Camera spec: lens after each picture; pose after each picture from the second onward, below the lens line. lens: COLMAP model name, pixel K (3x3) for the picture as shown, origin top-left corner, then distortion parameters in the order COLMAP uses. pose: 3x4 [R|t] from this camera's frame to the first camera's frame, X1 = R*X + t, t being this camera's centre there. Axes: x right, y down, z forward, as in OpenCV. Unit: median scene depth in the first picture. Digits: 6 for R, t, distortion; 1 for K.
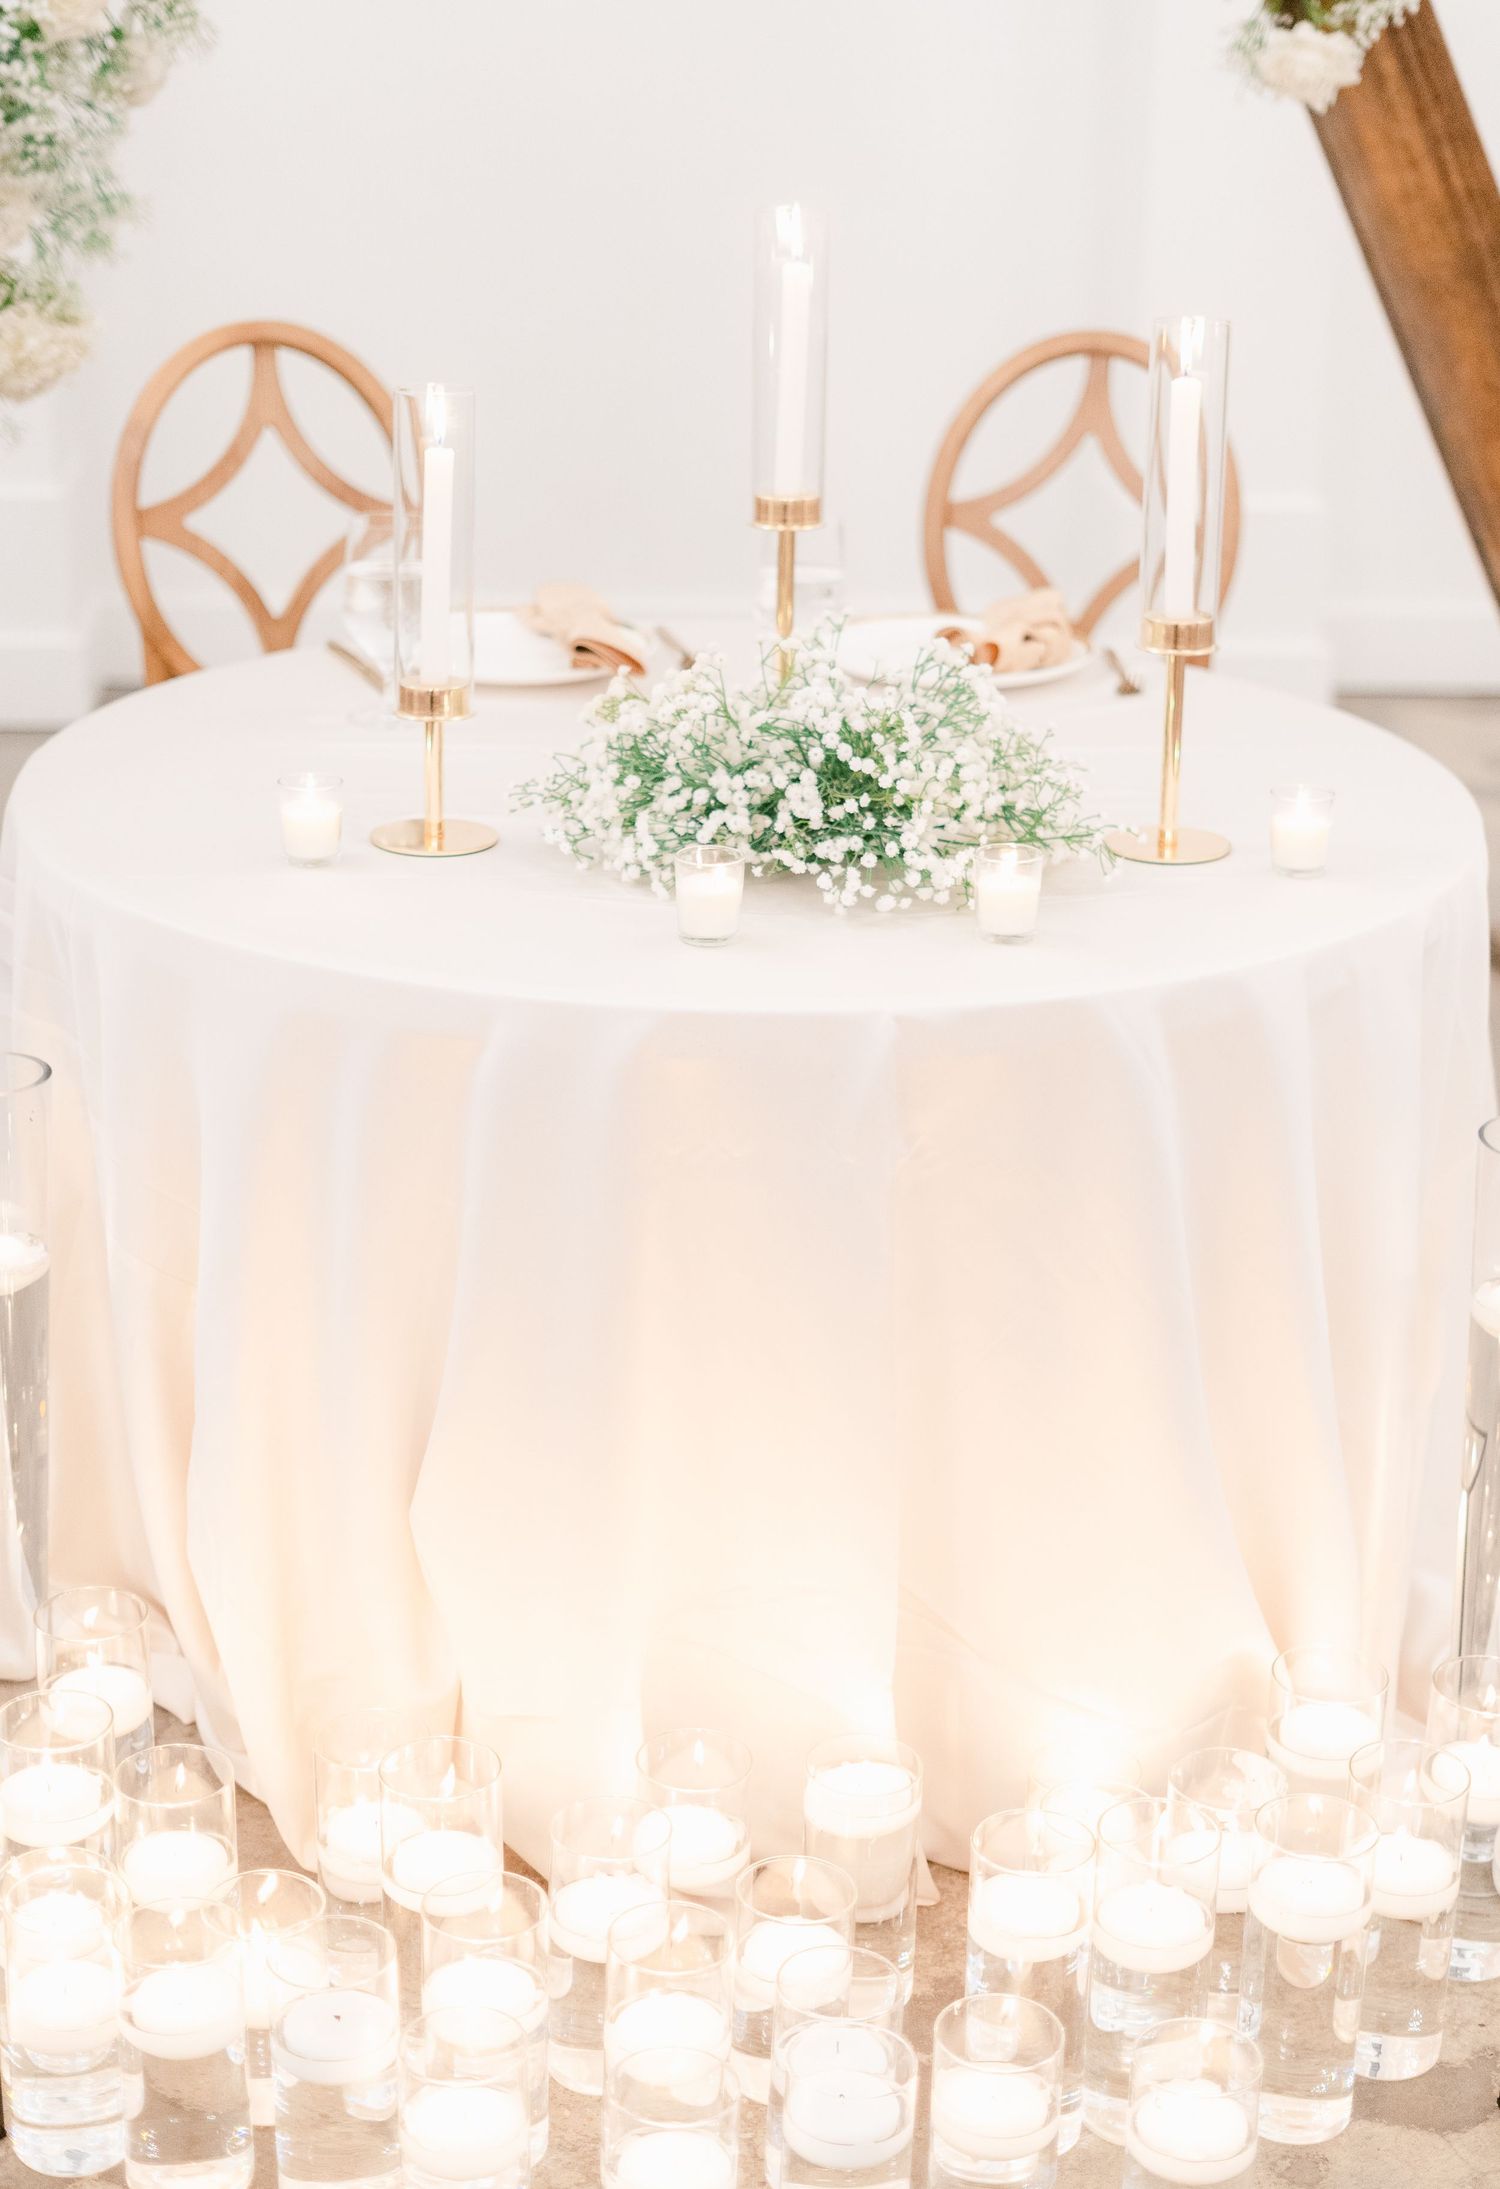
lens RADIAL K [[3492.6, 0, 750.0], [0, 3492.6, 1094.5], [0, 0, 1]] dist [-0.013699, -0.053666]
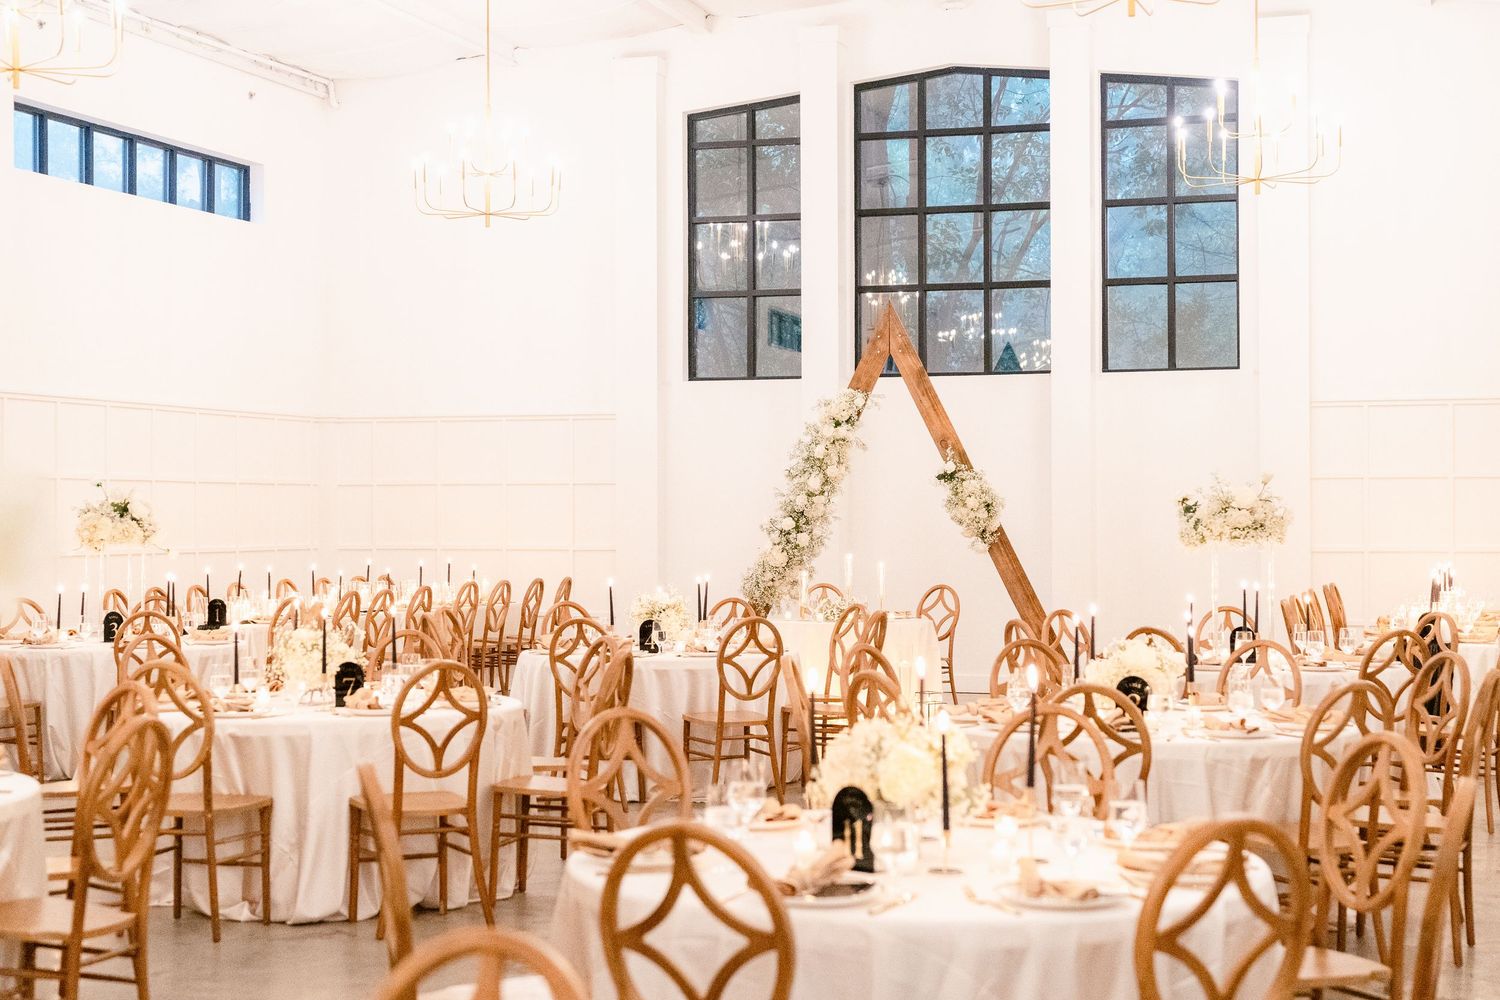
lens RADIAL K [[2251.9, 0, 750.0], [0, 2251.9, 500.0], [0, 0, 1]] dist [-0.005881, 0.009681]
pose [[0.925087, -0.024100, -0.378990, 1.428413], [-0.112489, 0.935806, -0.334085, 1.139568], [0.362713, 0.351690, 0.862991, -2.994306]]
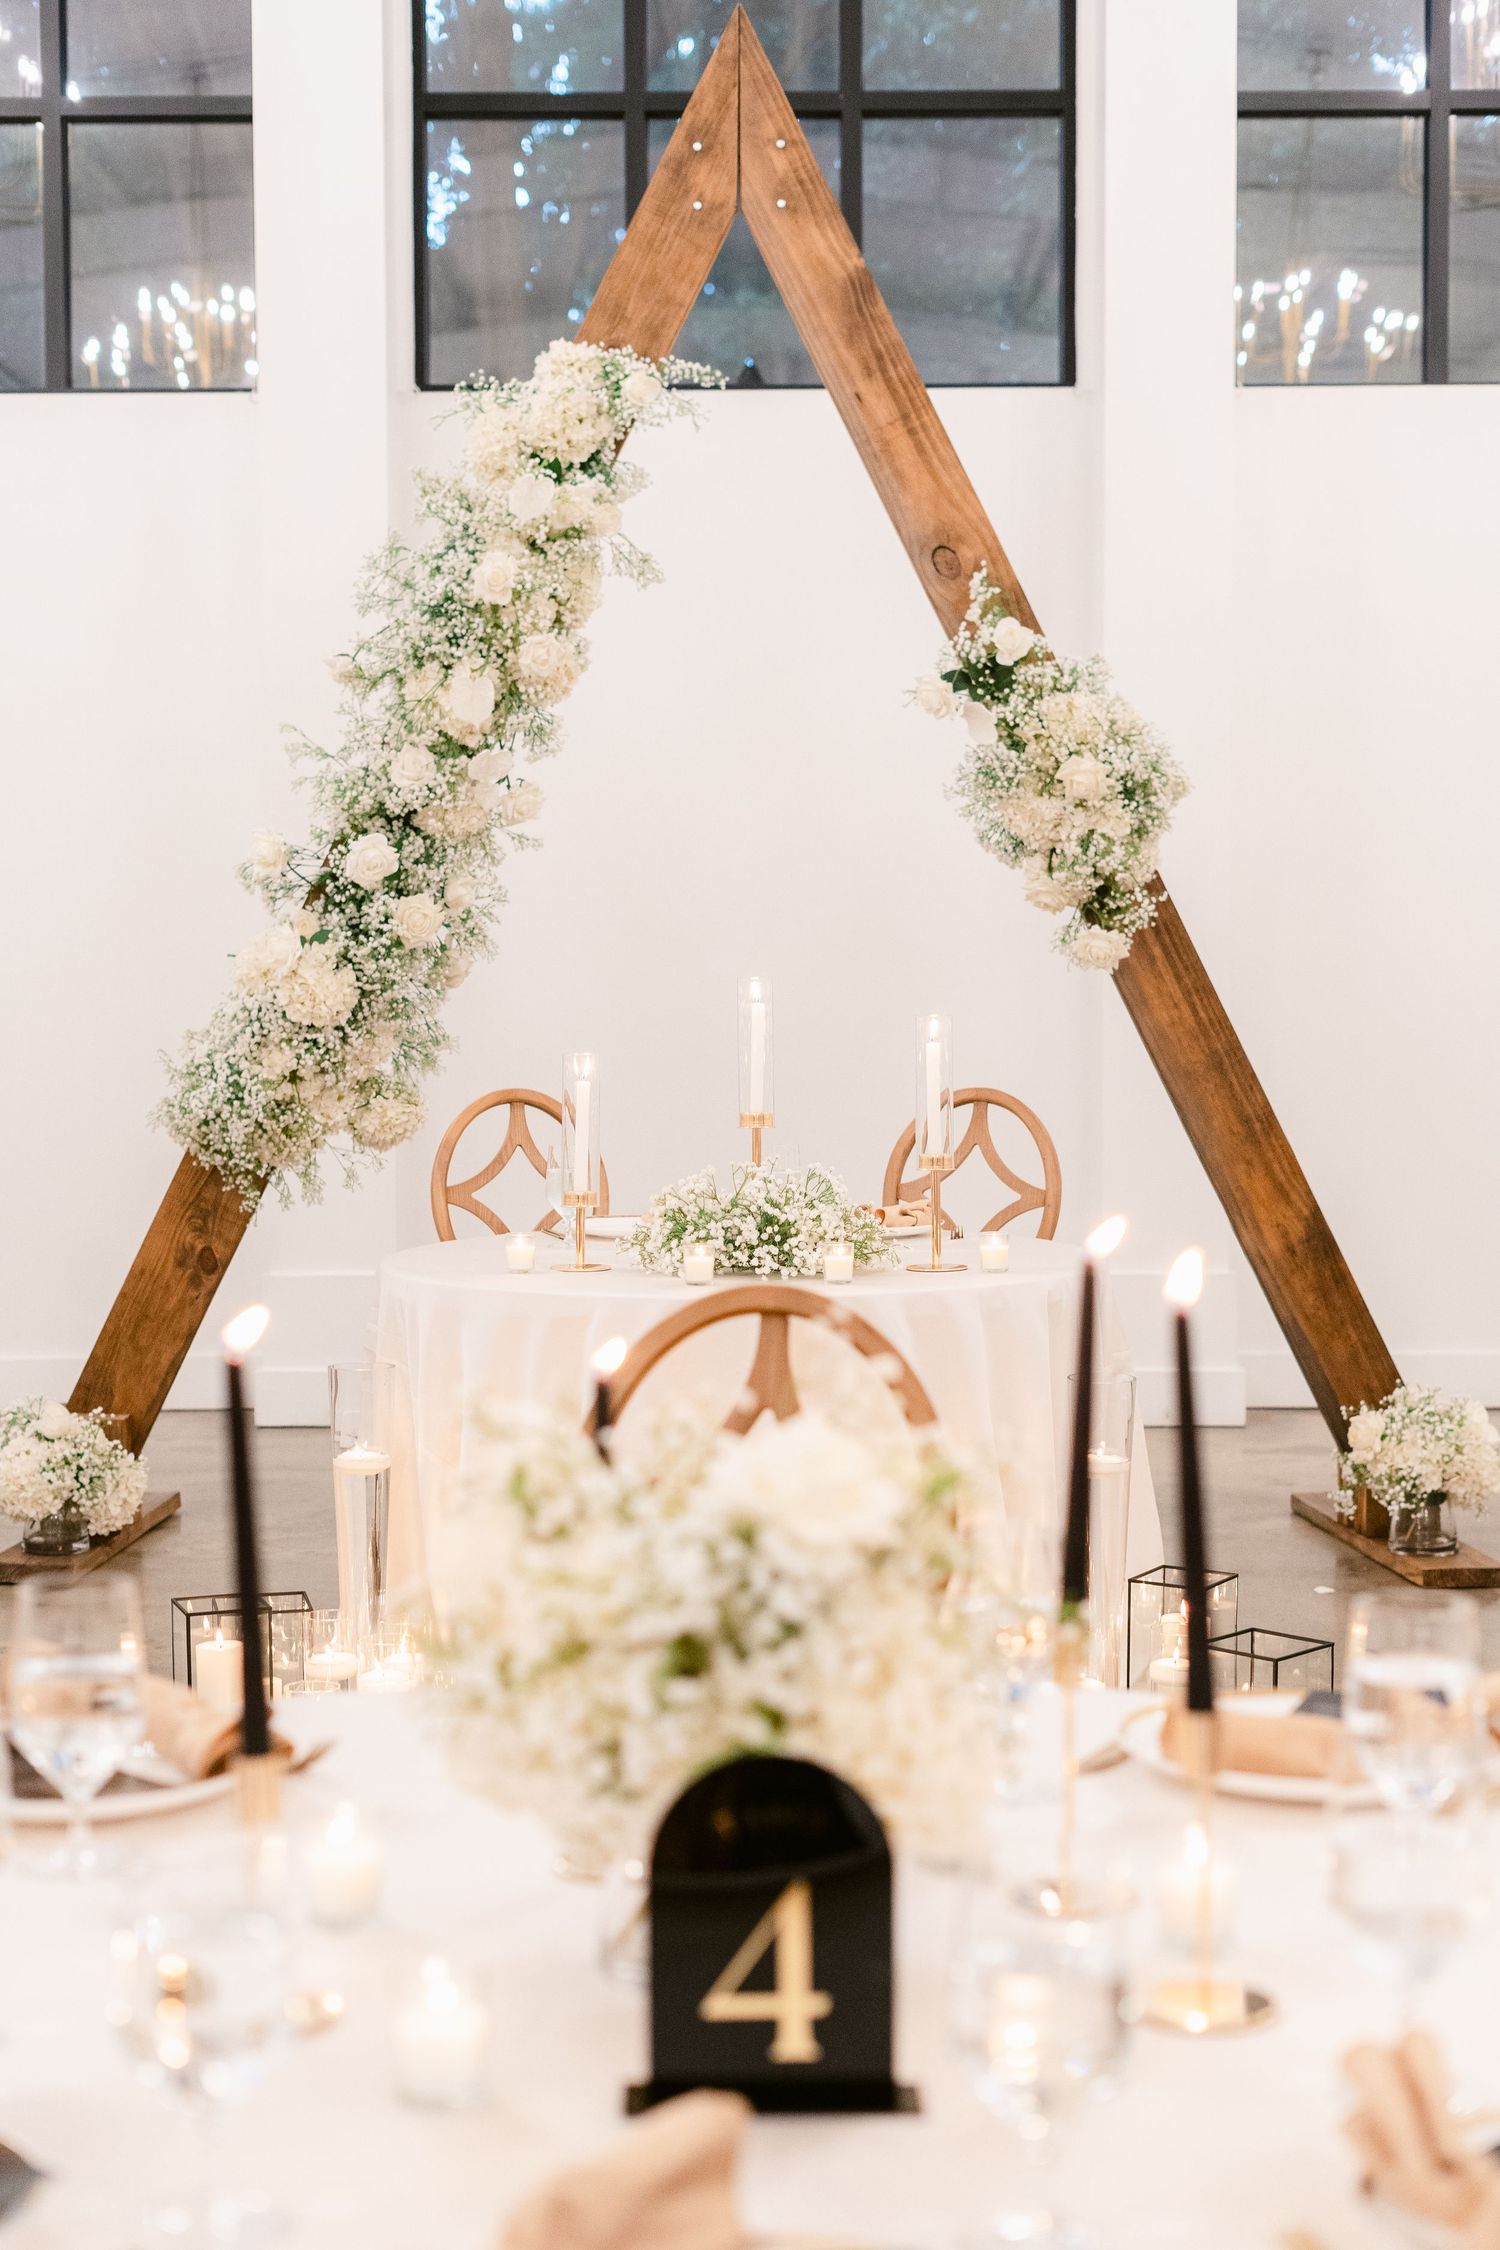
lens RADIAL K [[3653.0, 0, 748.4], [0, 3653.0, 1173.4], [0, 0, 1]] dist [-0.004963, -0.047748]
pose [[0.995679, -0.019353, -0.090818, 0.152668], [-0.007442, 0.958262, -0.285794, 0.362926], [0.092558, 0.285236, 0.953978, -0.795240]]
